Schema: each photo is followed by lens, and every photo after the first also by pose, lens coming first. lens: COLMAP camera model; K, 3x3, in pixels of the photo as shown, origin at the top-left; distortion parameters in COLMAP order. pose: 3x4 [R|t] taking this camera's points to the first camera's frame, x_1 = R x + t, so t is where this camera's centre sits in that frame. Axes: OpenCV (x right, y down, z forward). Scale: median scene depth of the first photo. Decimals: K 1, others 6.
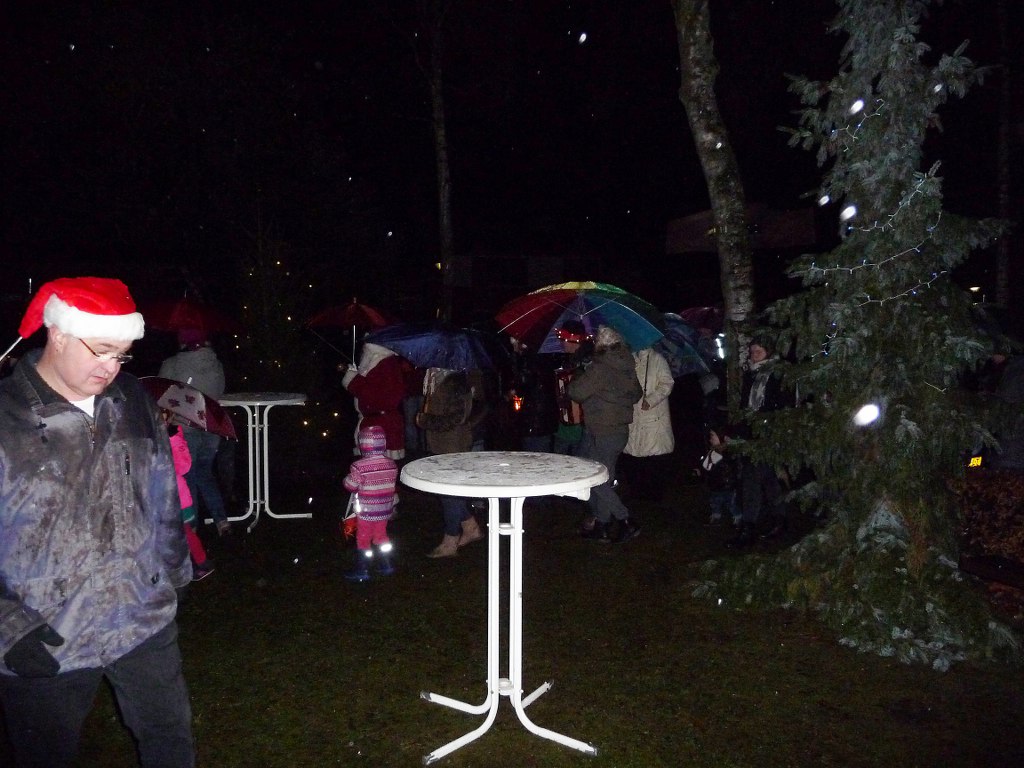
lens RADIAL K [[845.2, 0, 512.0], [0, 845.2, 384.0], [0, 0, 1]] dist [-0.006934, -0.000560]
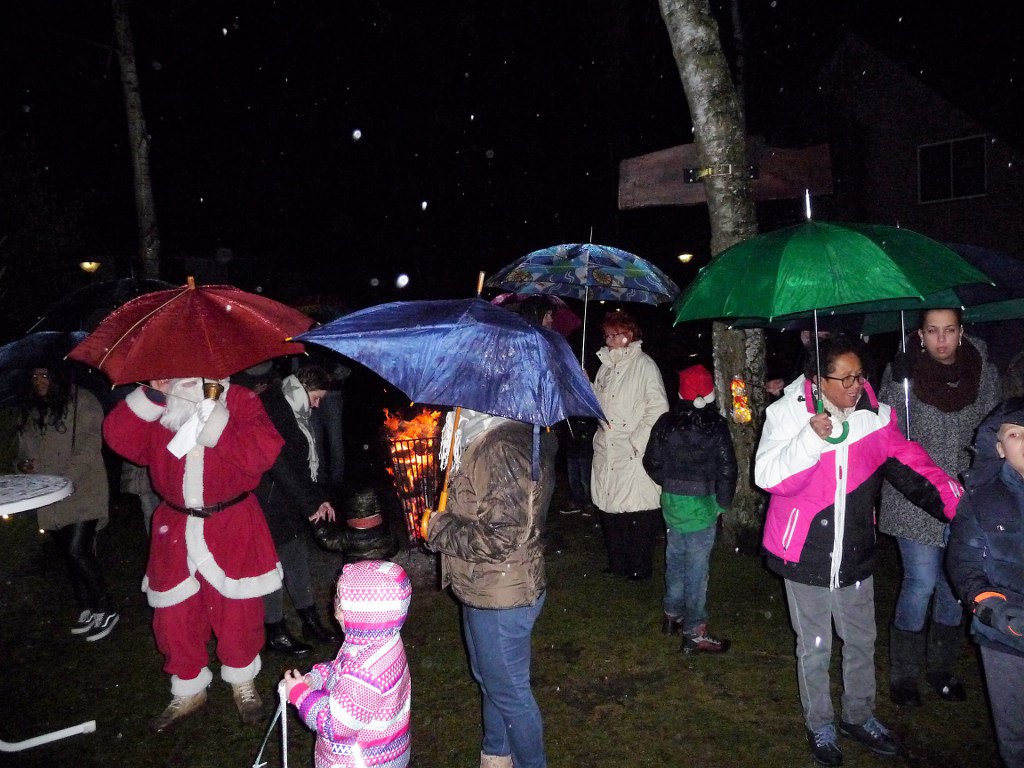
lens RADIAL K [[845.2, 0, 512.0], [0, 845.2, 384.0], [0, 0, 1]] dist [-0.006934, -0.000560]
pose [[0.912017, -0.072896, 0.403623, -0.194090], [0.073504, 0.997197, 0.014010, -0.031163], [-0.403513, 0.016891, 0.914818, 0.439393]]
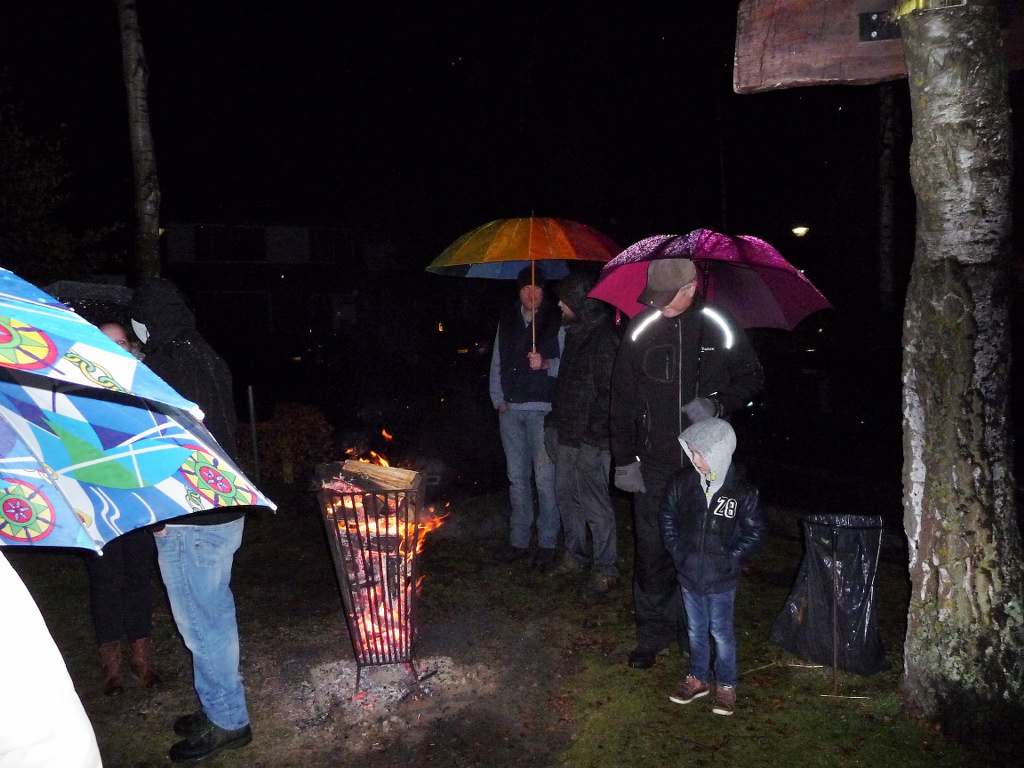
lens RADIAL K [[845.2, 0, 512.0], [0, 845.2, 384.0], [0, 0, 1]] dist [-0.006934, -0.000560]
pose [[0.953983, -0.056562, 0.294477, -0.030317], [0.048751, 0.998239, 0.033806, -0.045139], [-0.295871, -0.017894, 0.955060, 0.713976]]
